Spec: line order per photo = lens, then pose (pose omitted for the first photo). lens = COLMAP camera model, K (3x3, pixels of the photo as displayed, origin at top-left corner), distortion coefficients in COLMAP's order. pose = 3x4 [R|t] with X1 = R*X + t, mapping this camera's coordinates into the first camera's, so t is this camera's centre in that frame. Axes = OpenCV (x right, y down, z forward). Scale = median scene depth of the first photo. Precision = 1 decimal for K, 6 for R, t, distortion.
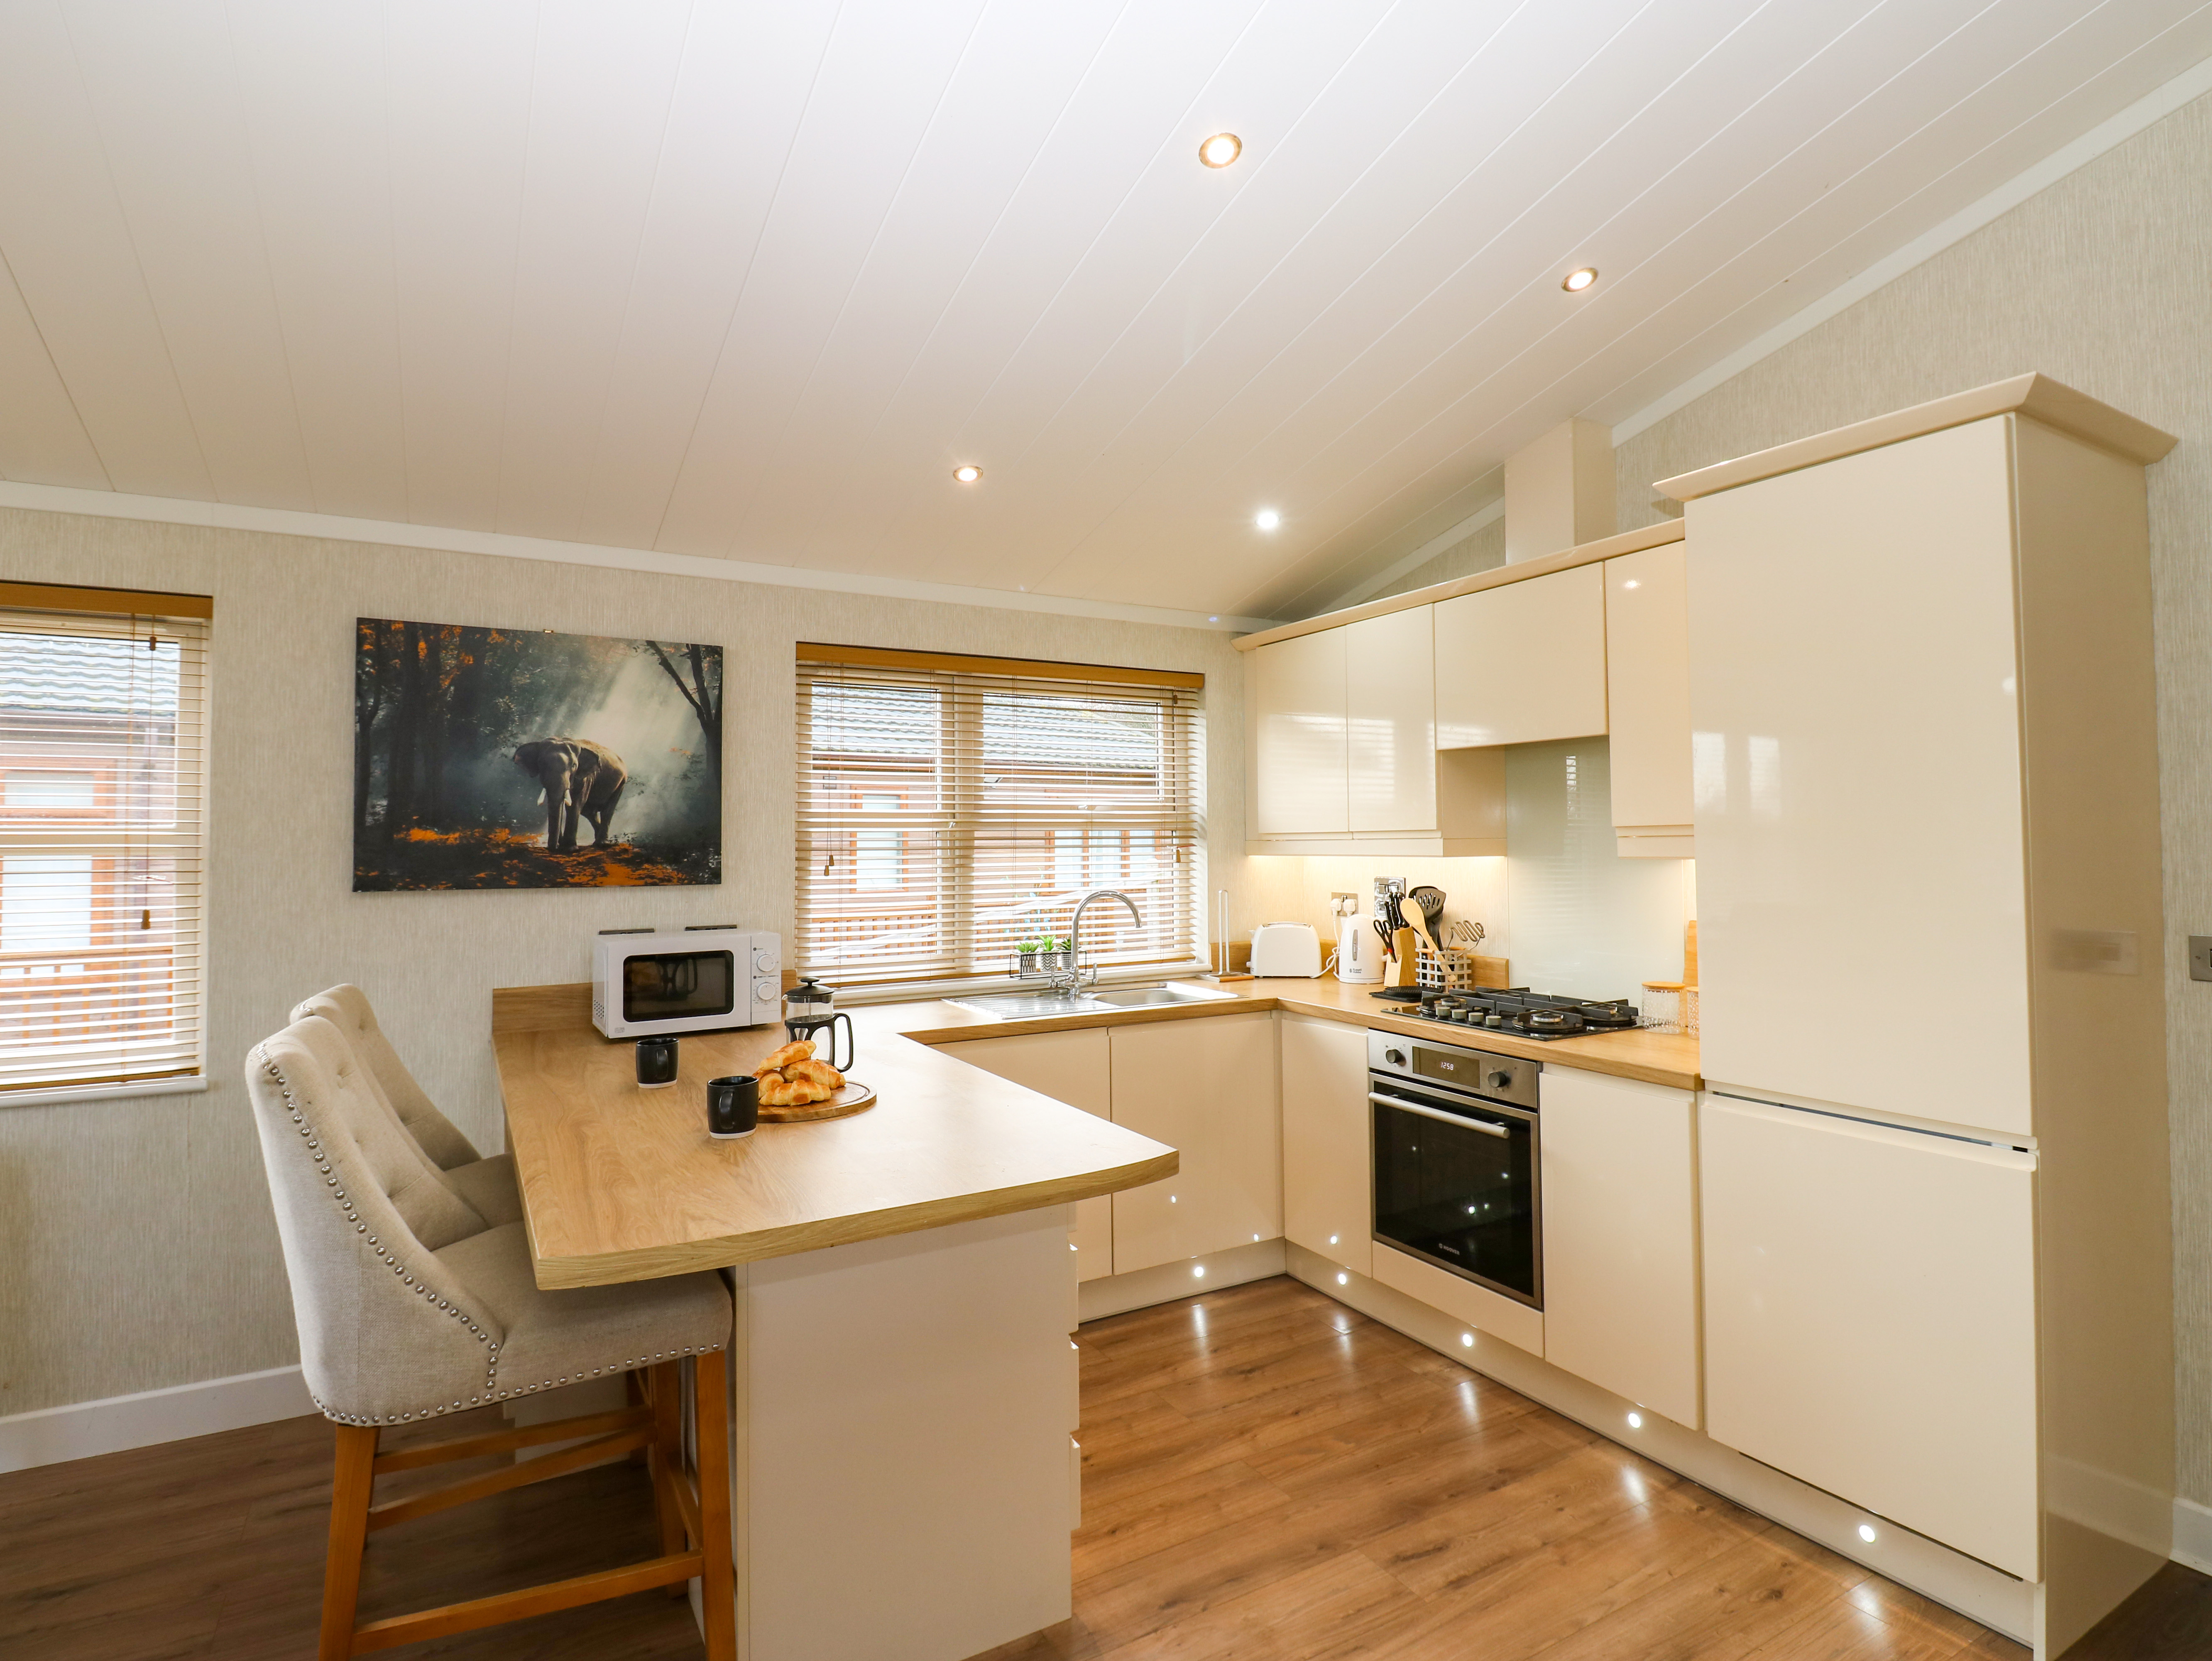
lens RADIAL K [[1155.0, 0, 1127.7], [0, 1155.0, 805.9], [0, 0, 1]] dist [0.005271, -0.015420]
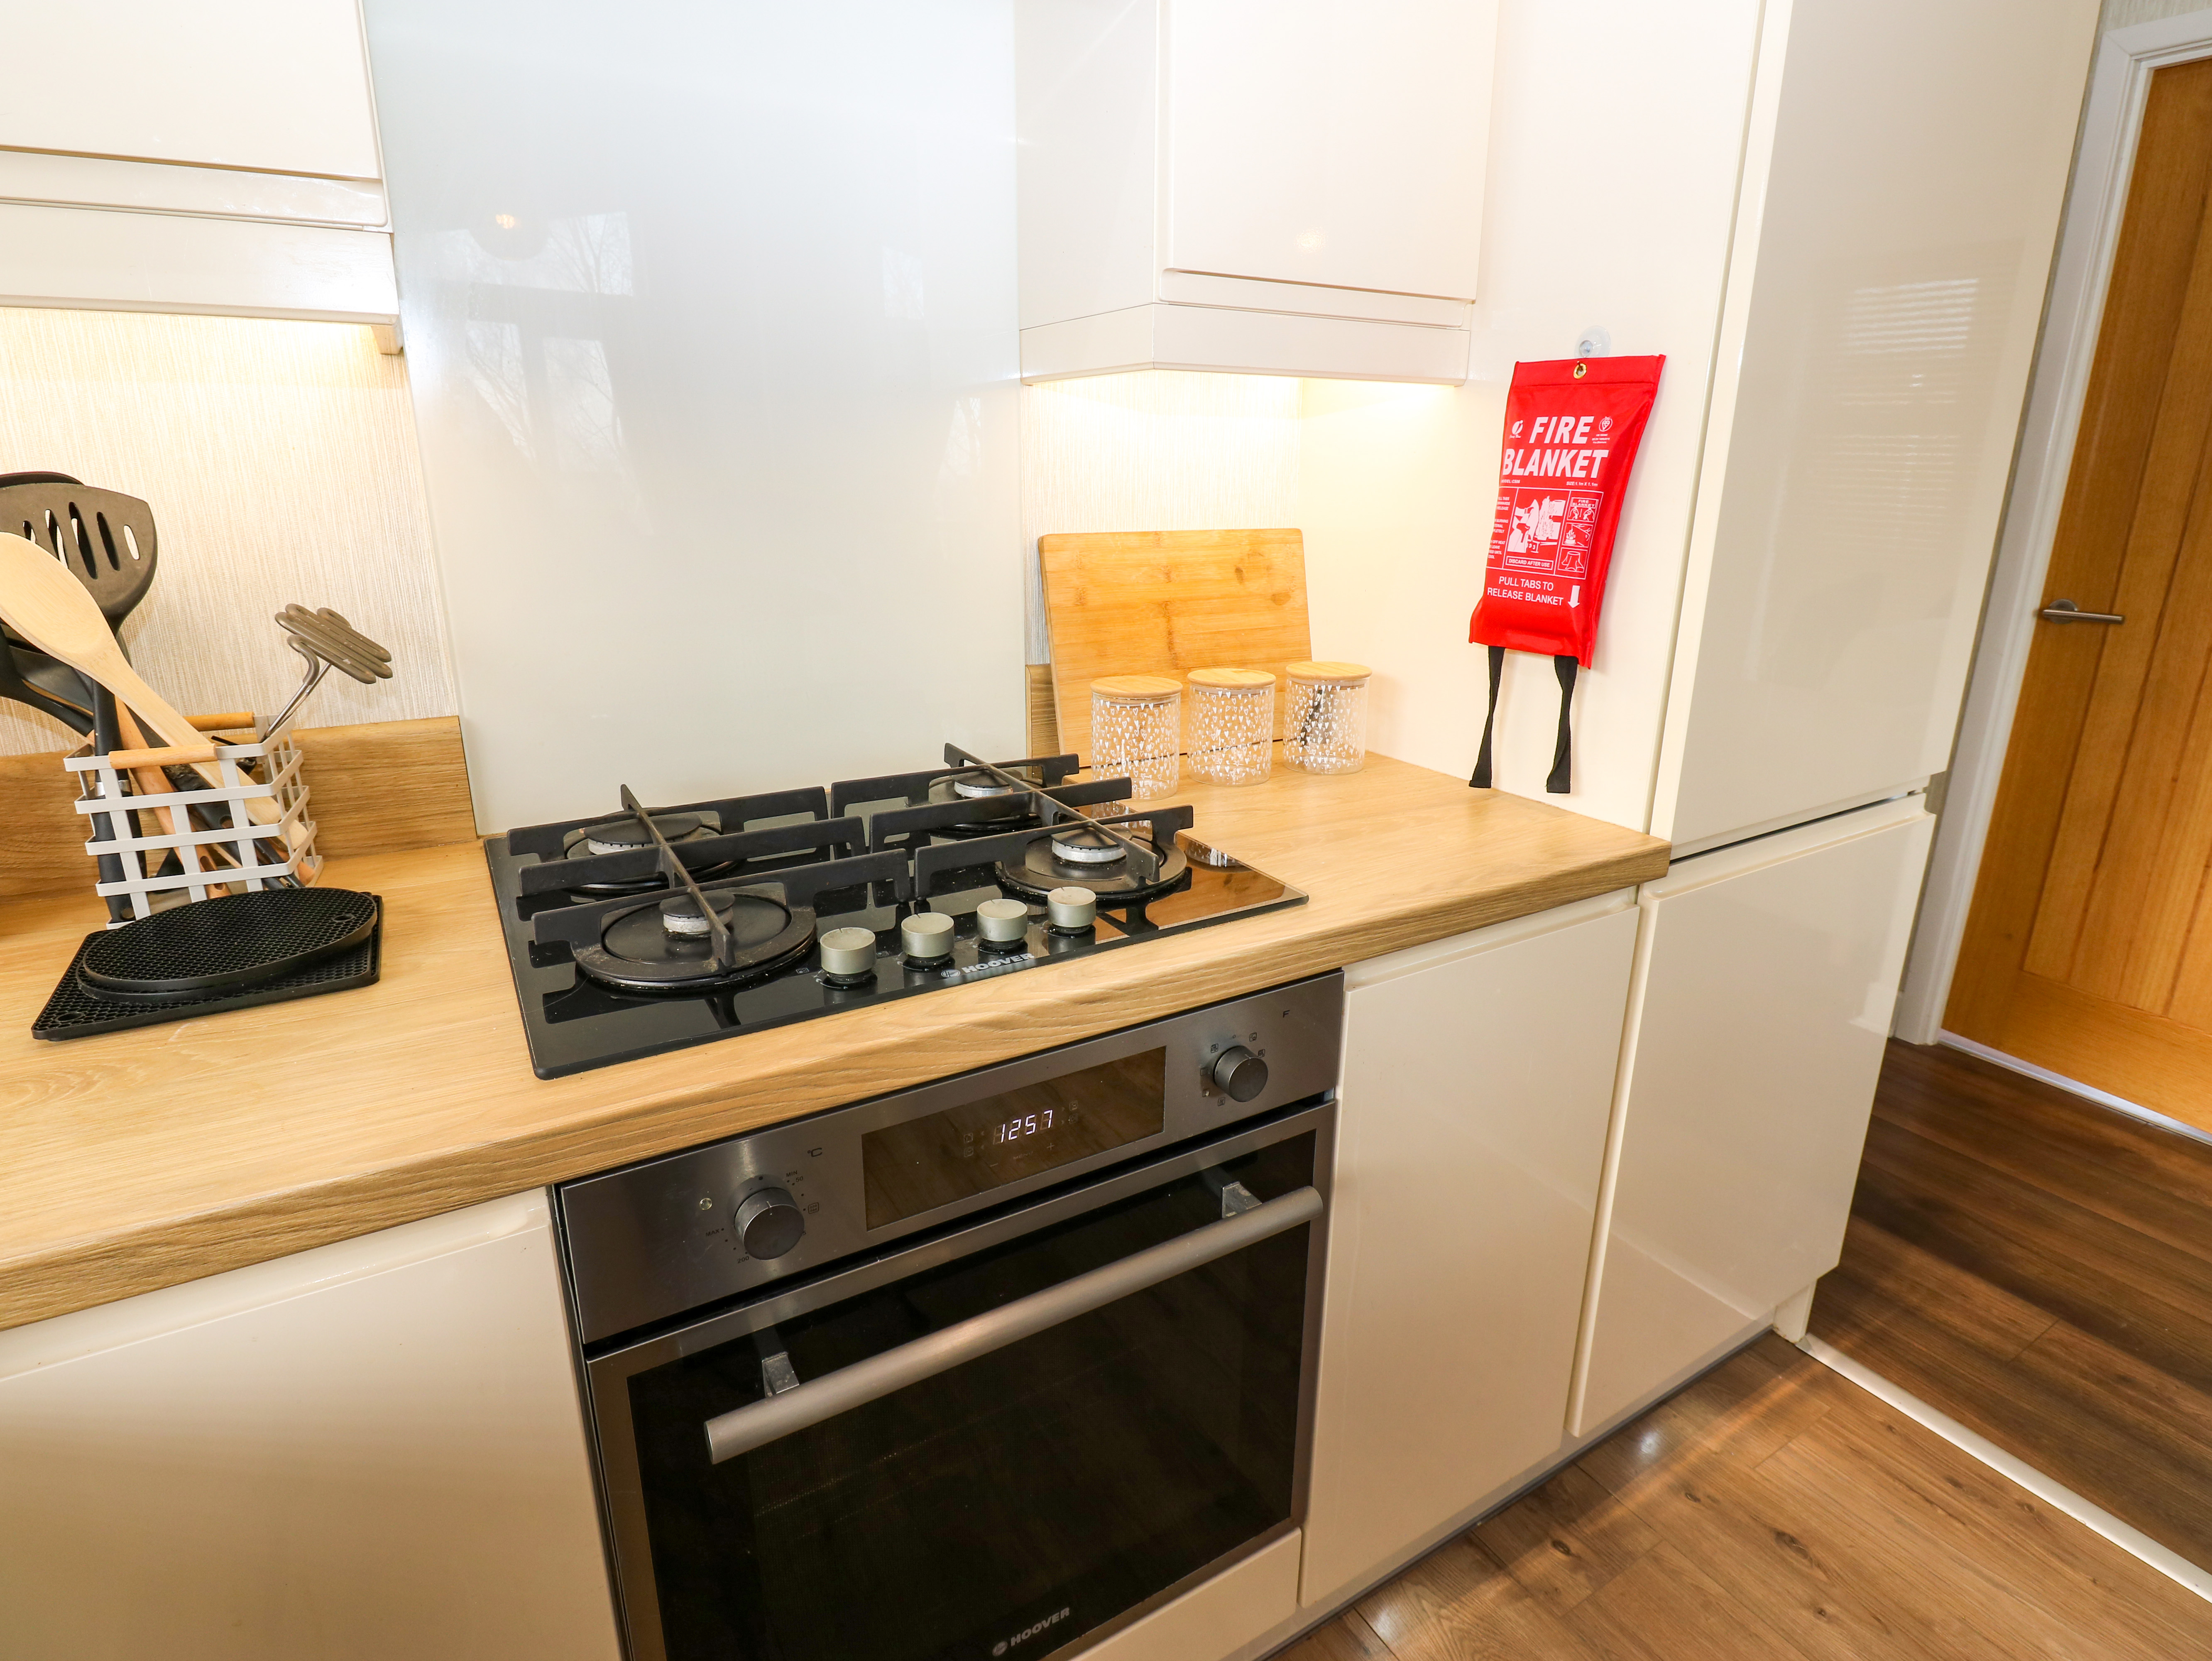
lens RADIAL K [[1155.0, 0, 1127.7], [0, 1155.0, 805.9], [0, 0, 1]] dist [0.005271, -0.015420]
pose [[-0.021809, -0.275889, 0.960942, 0.031894], [-0.041886, 0.960579, 0.274834, 0.070563], [-0.998884, -0.034256, -0.032505, 0.911194]]
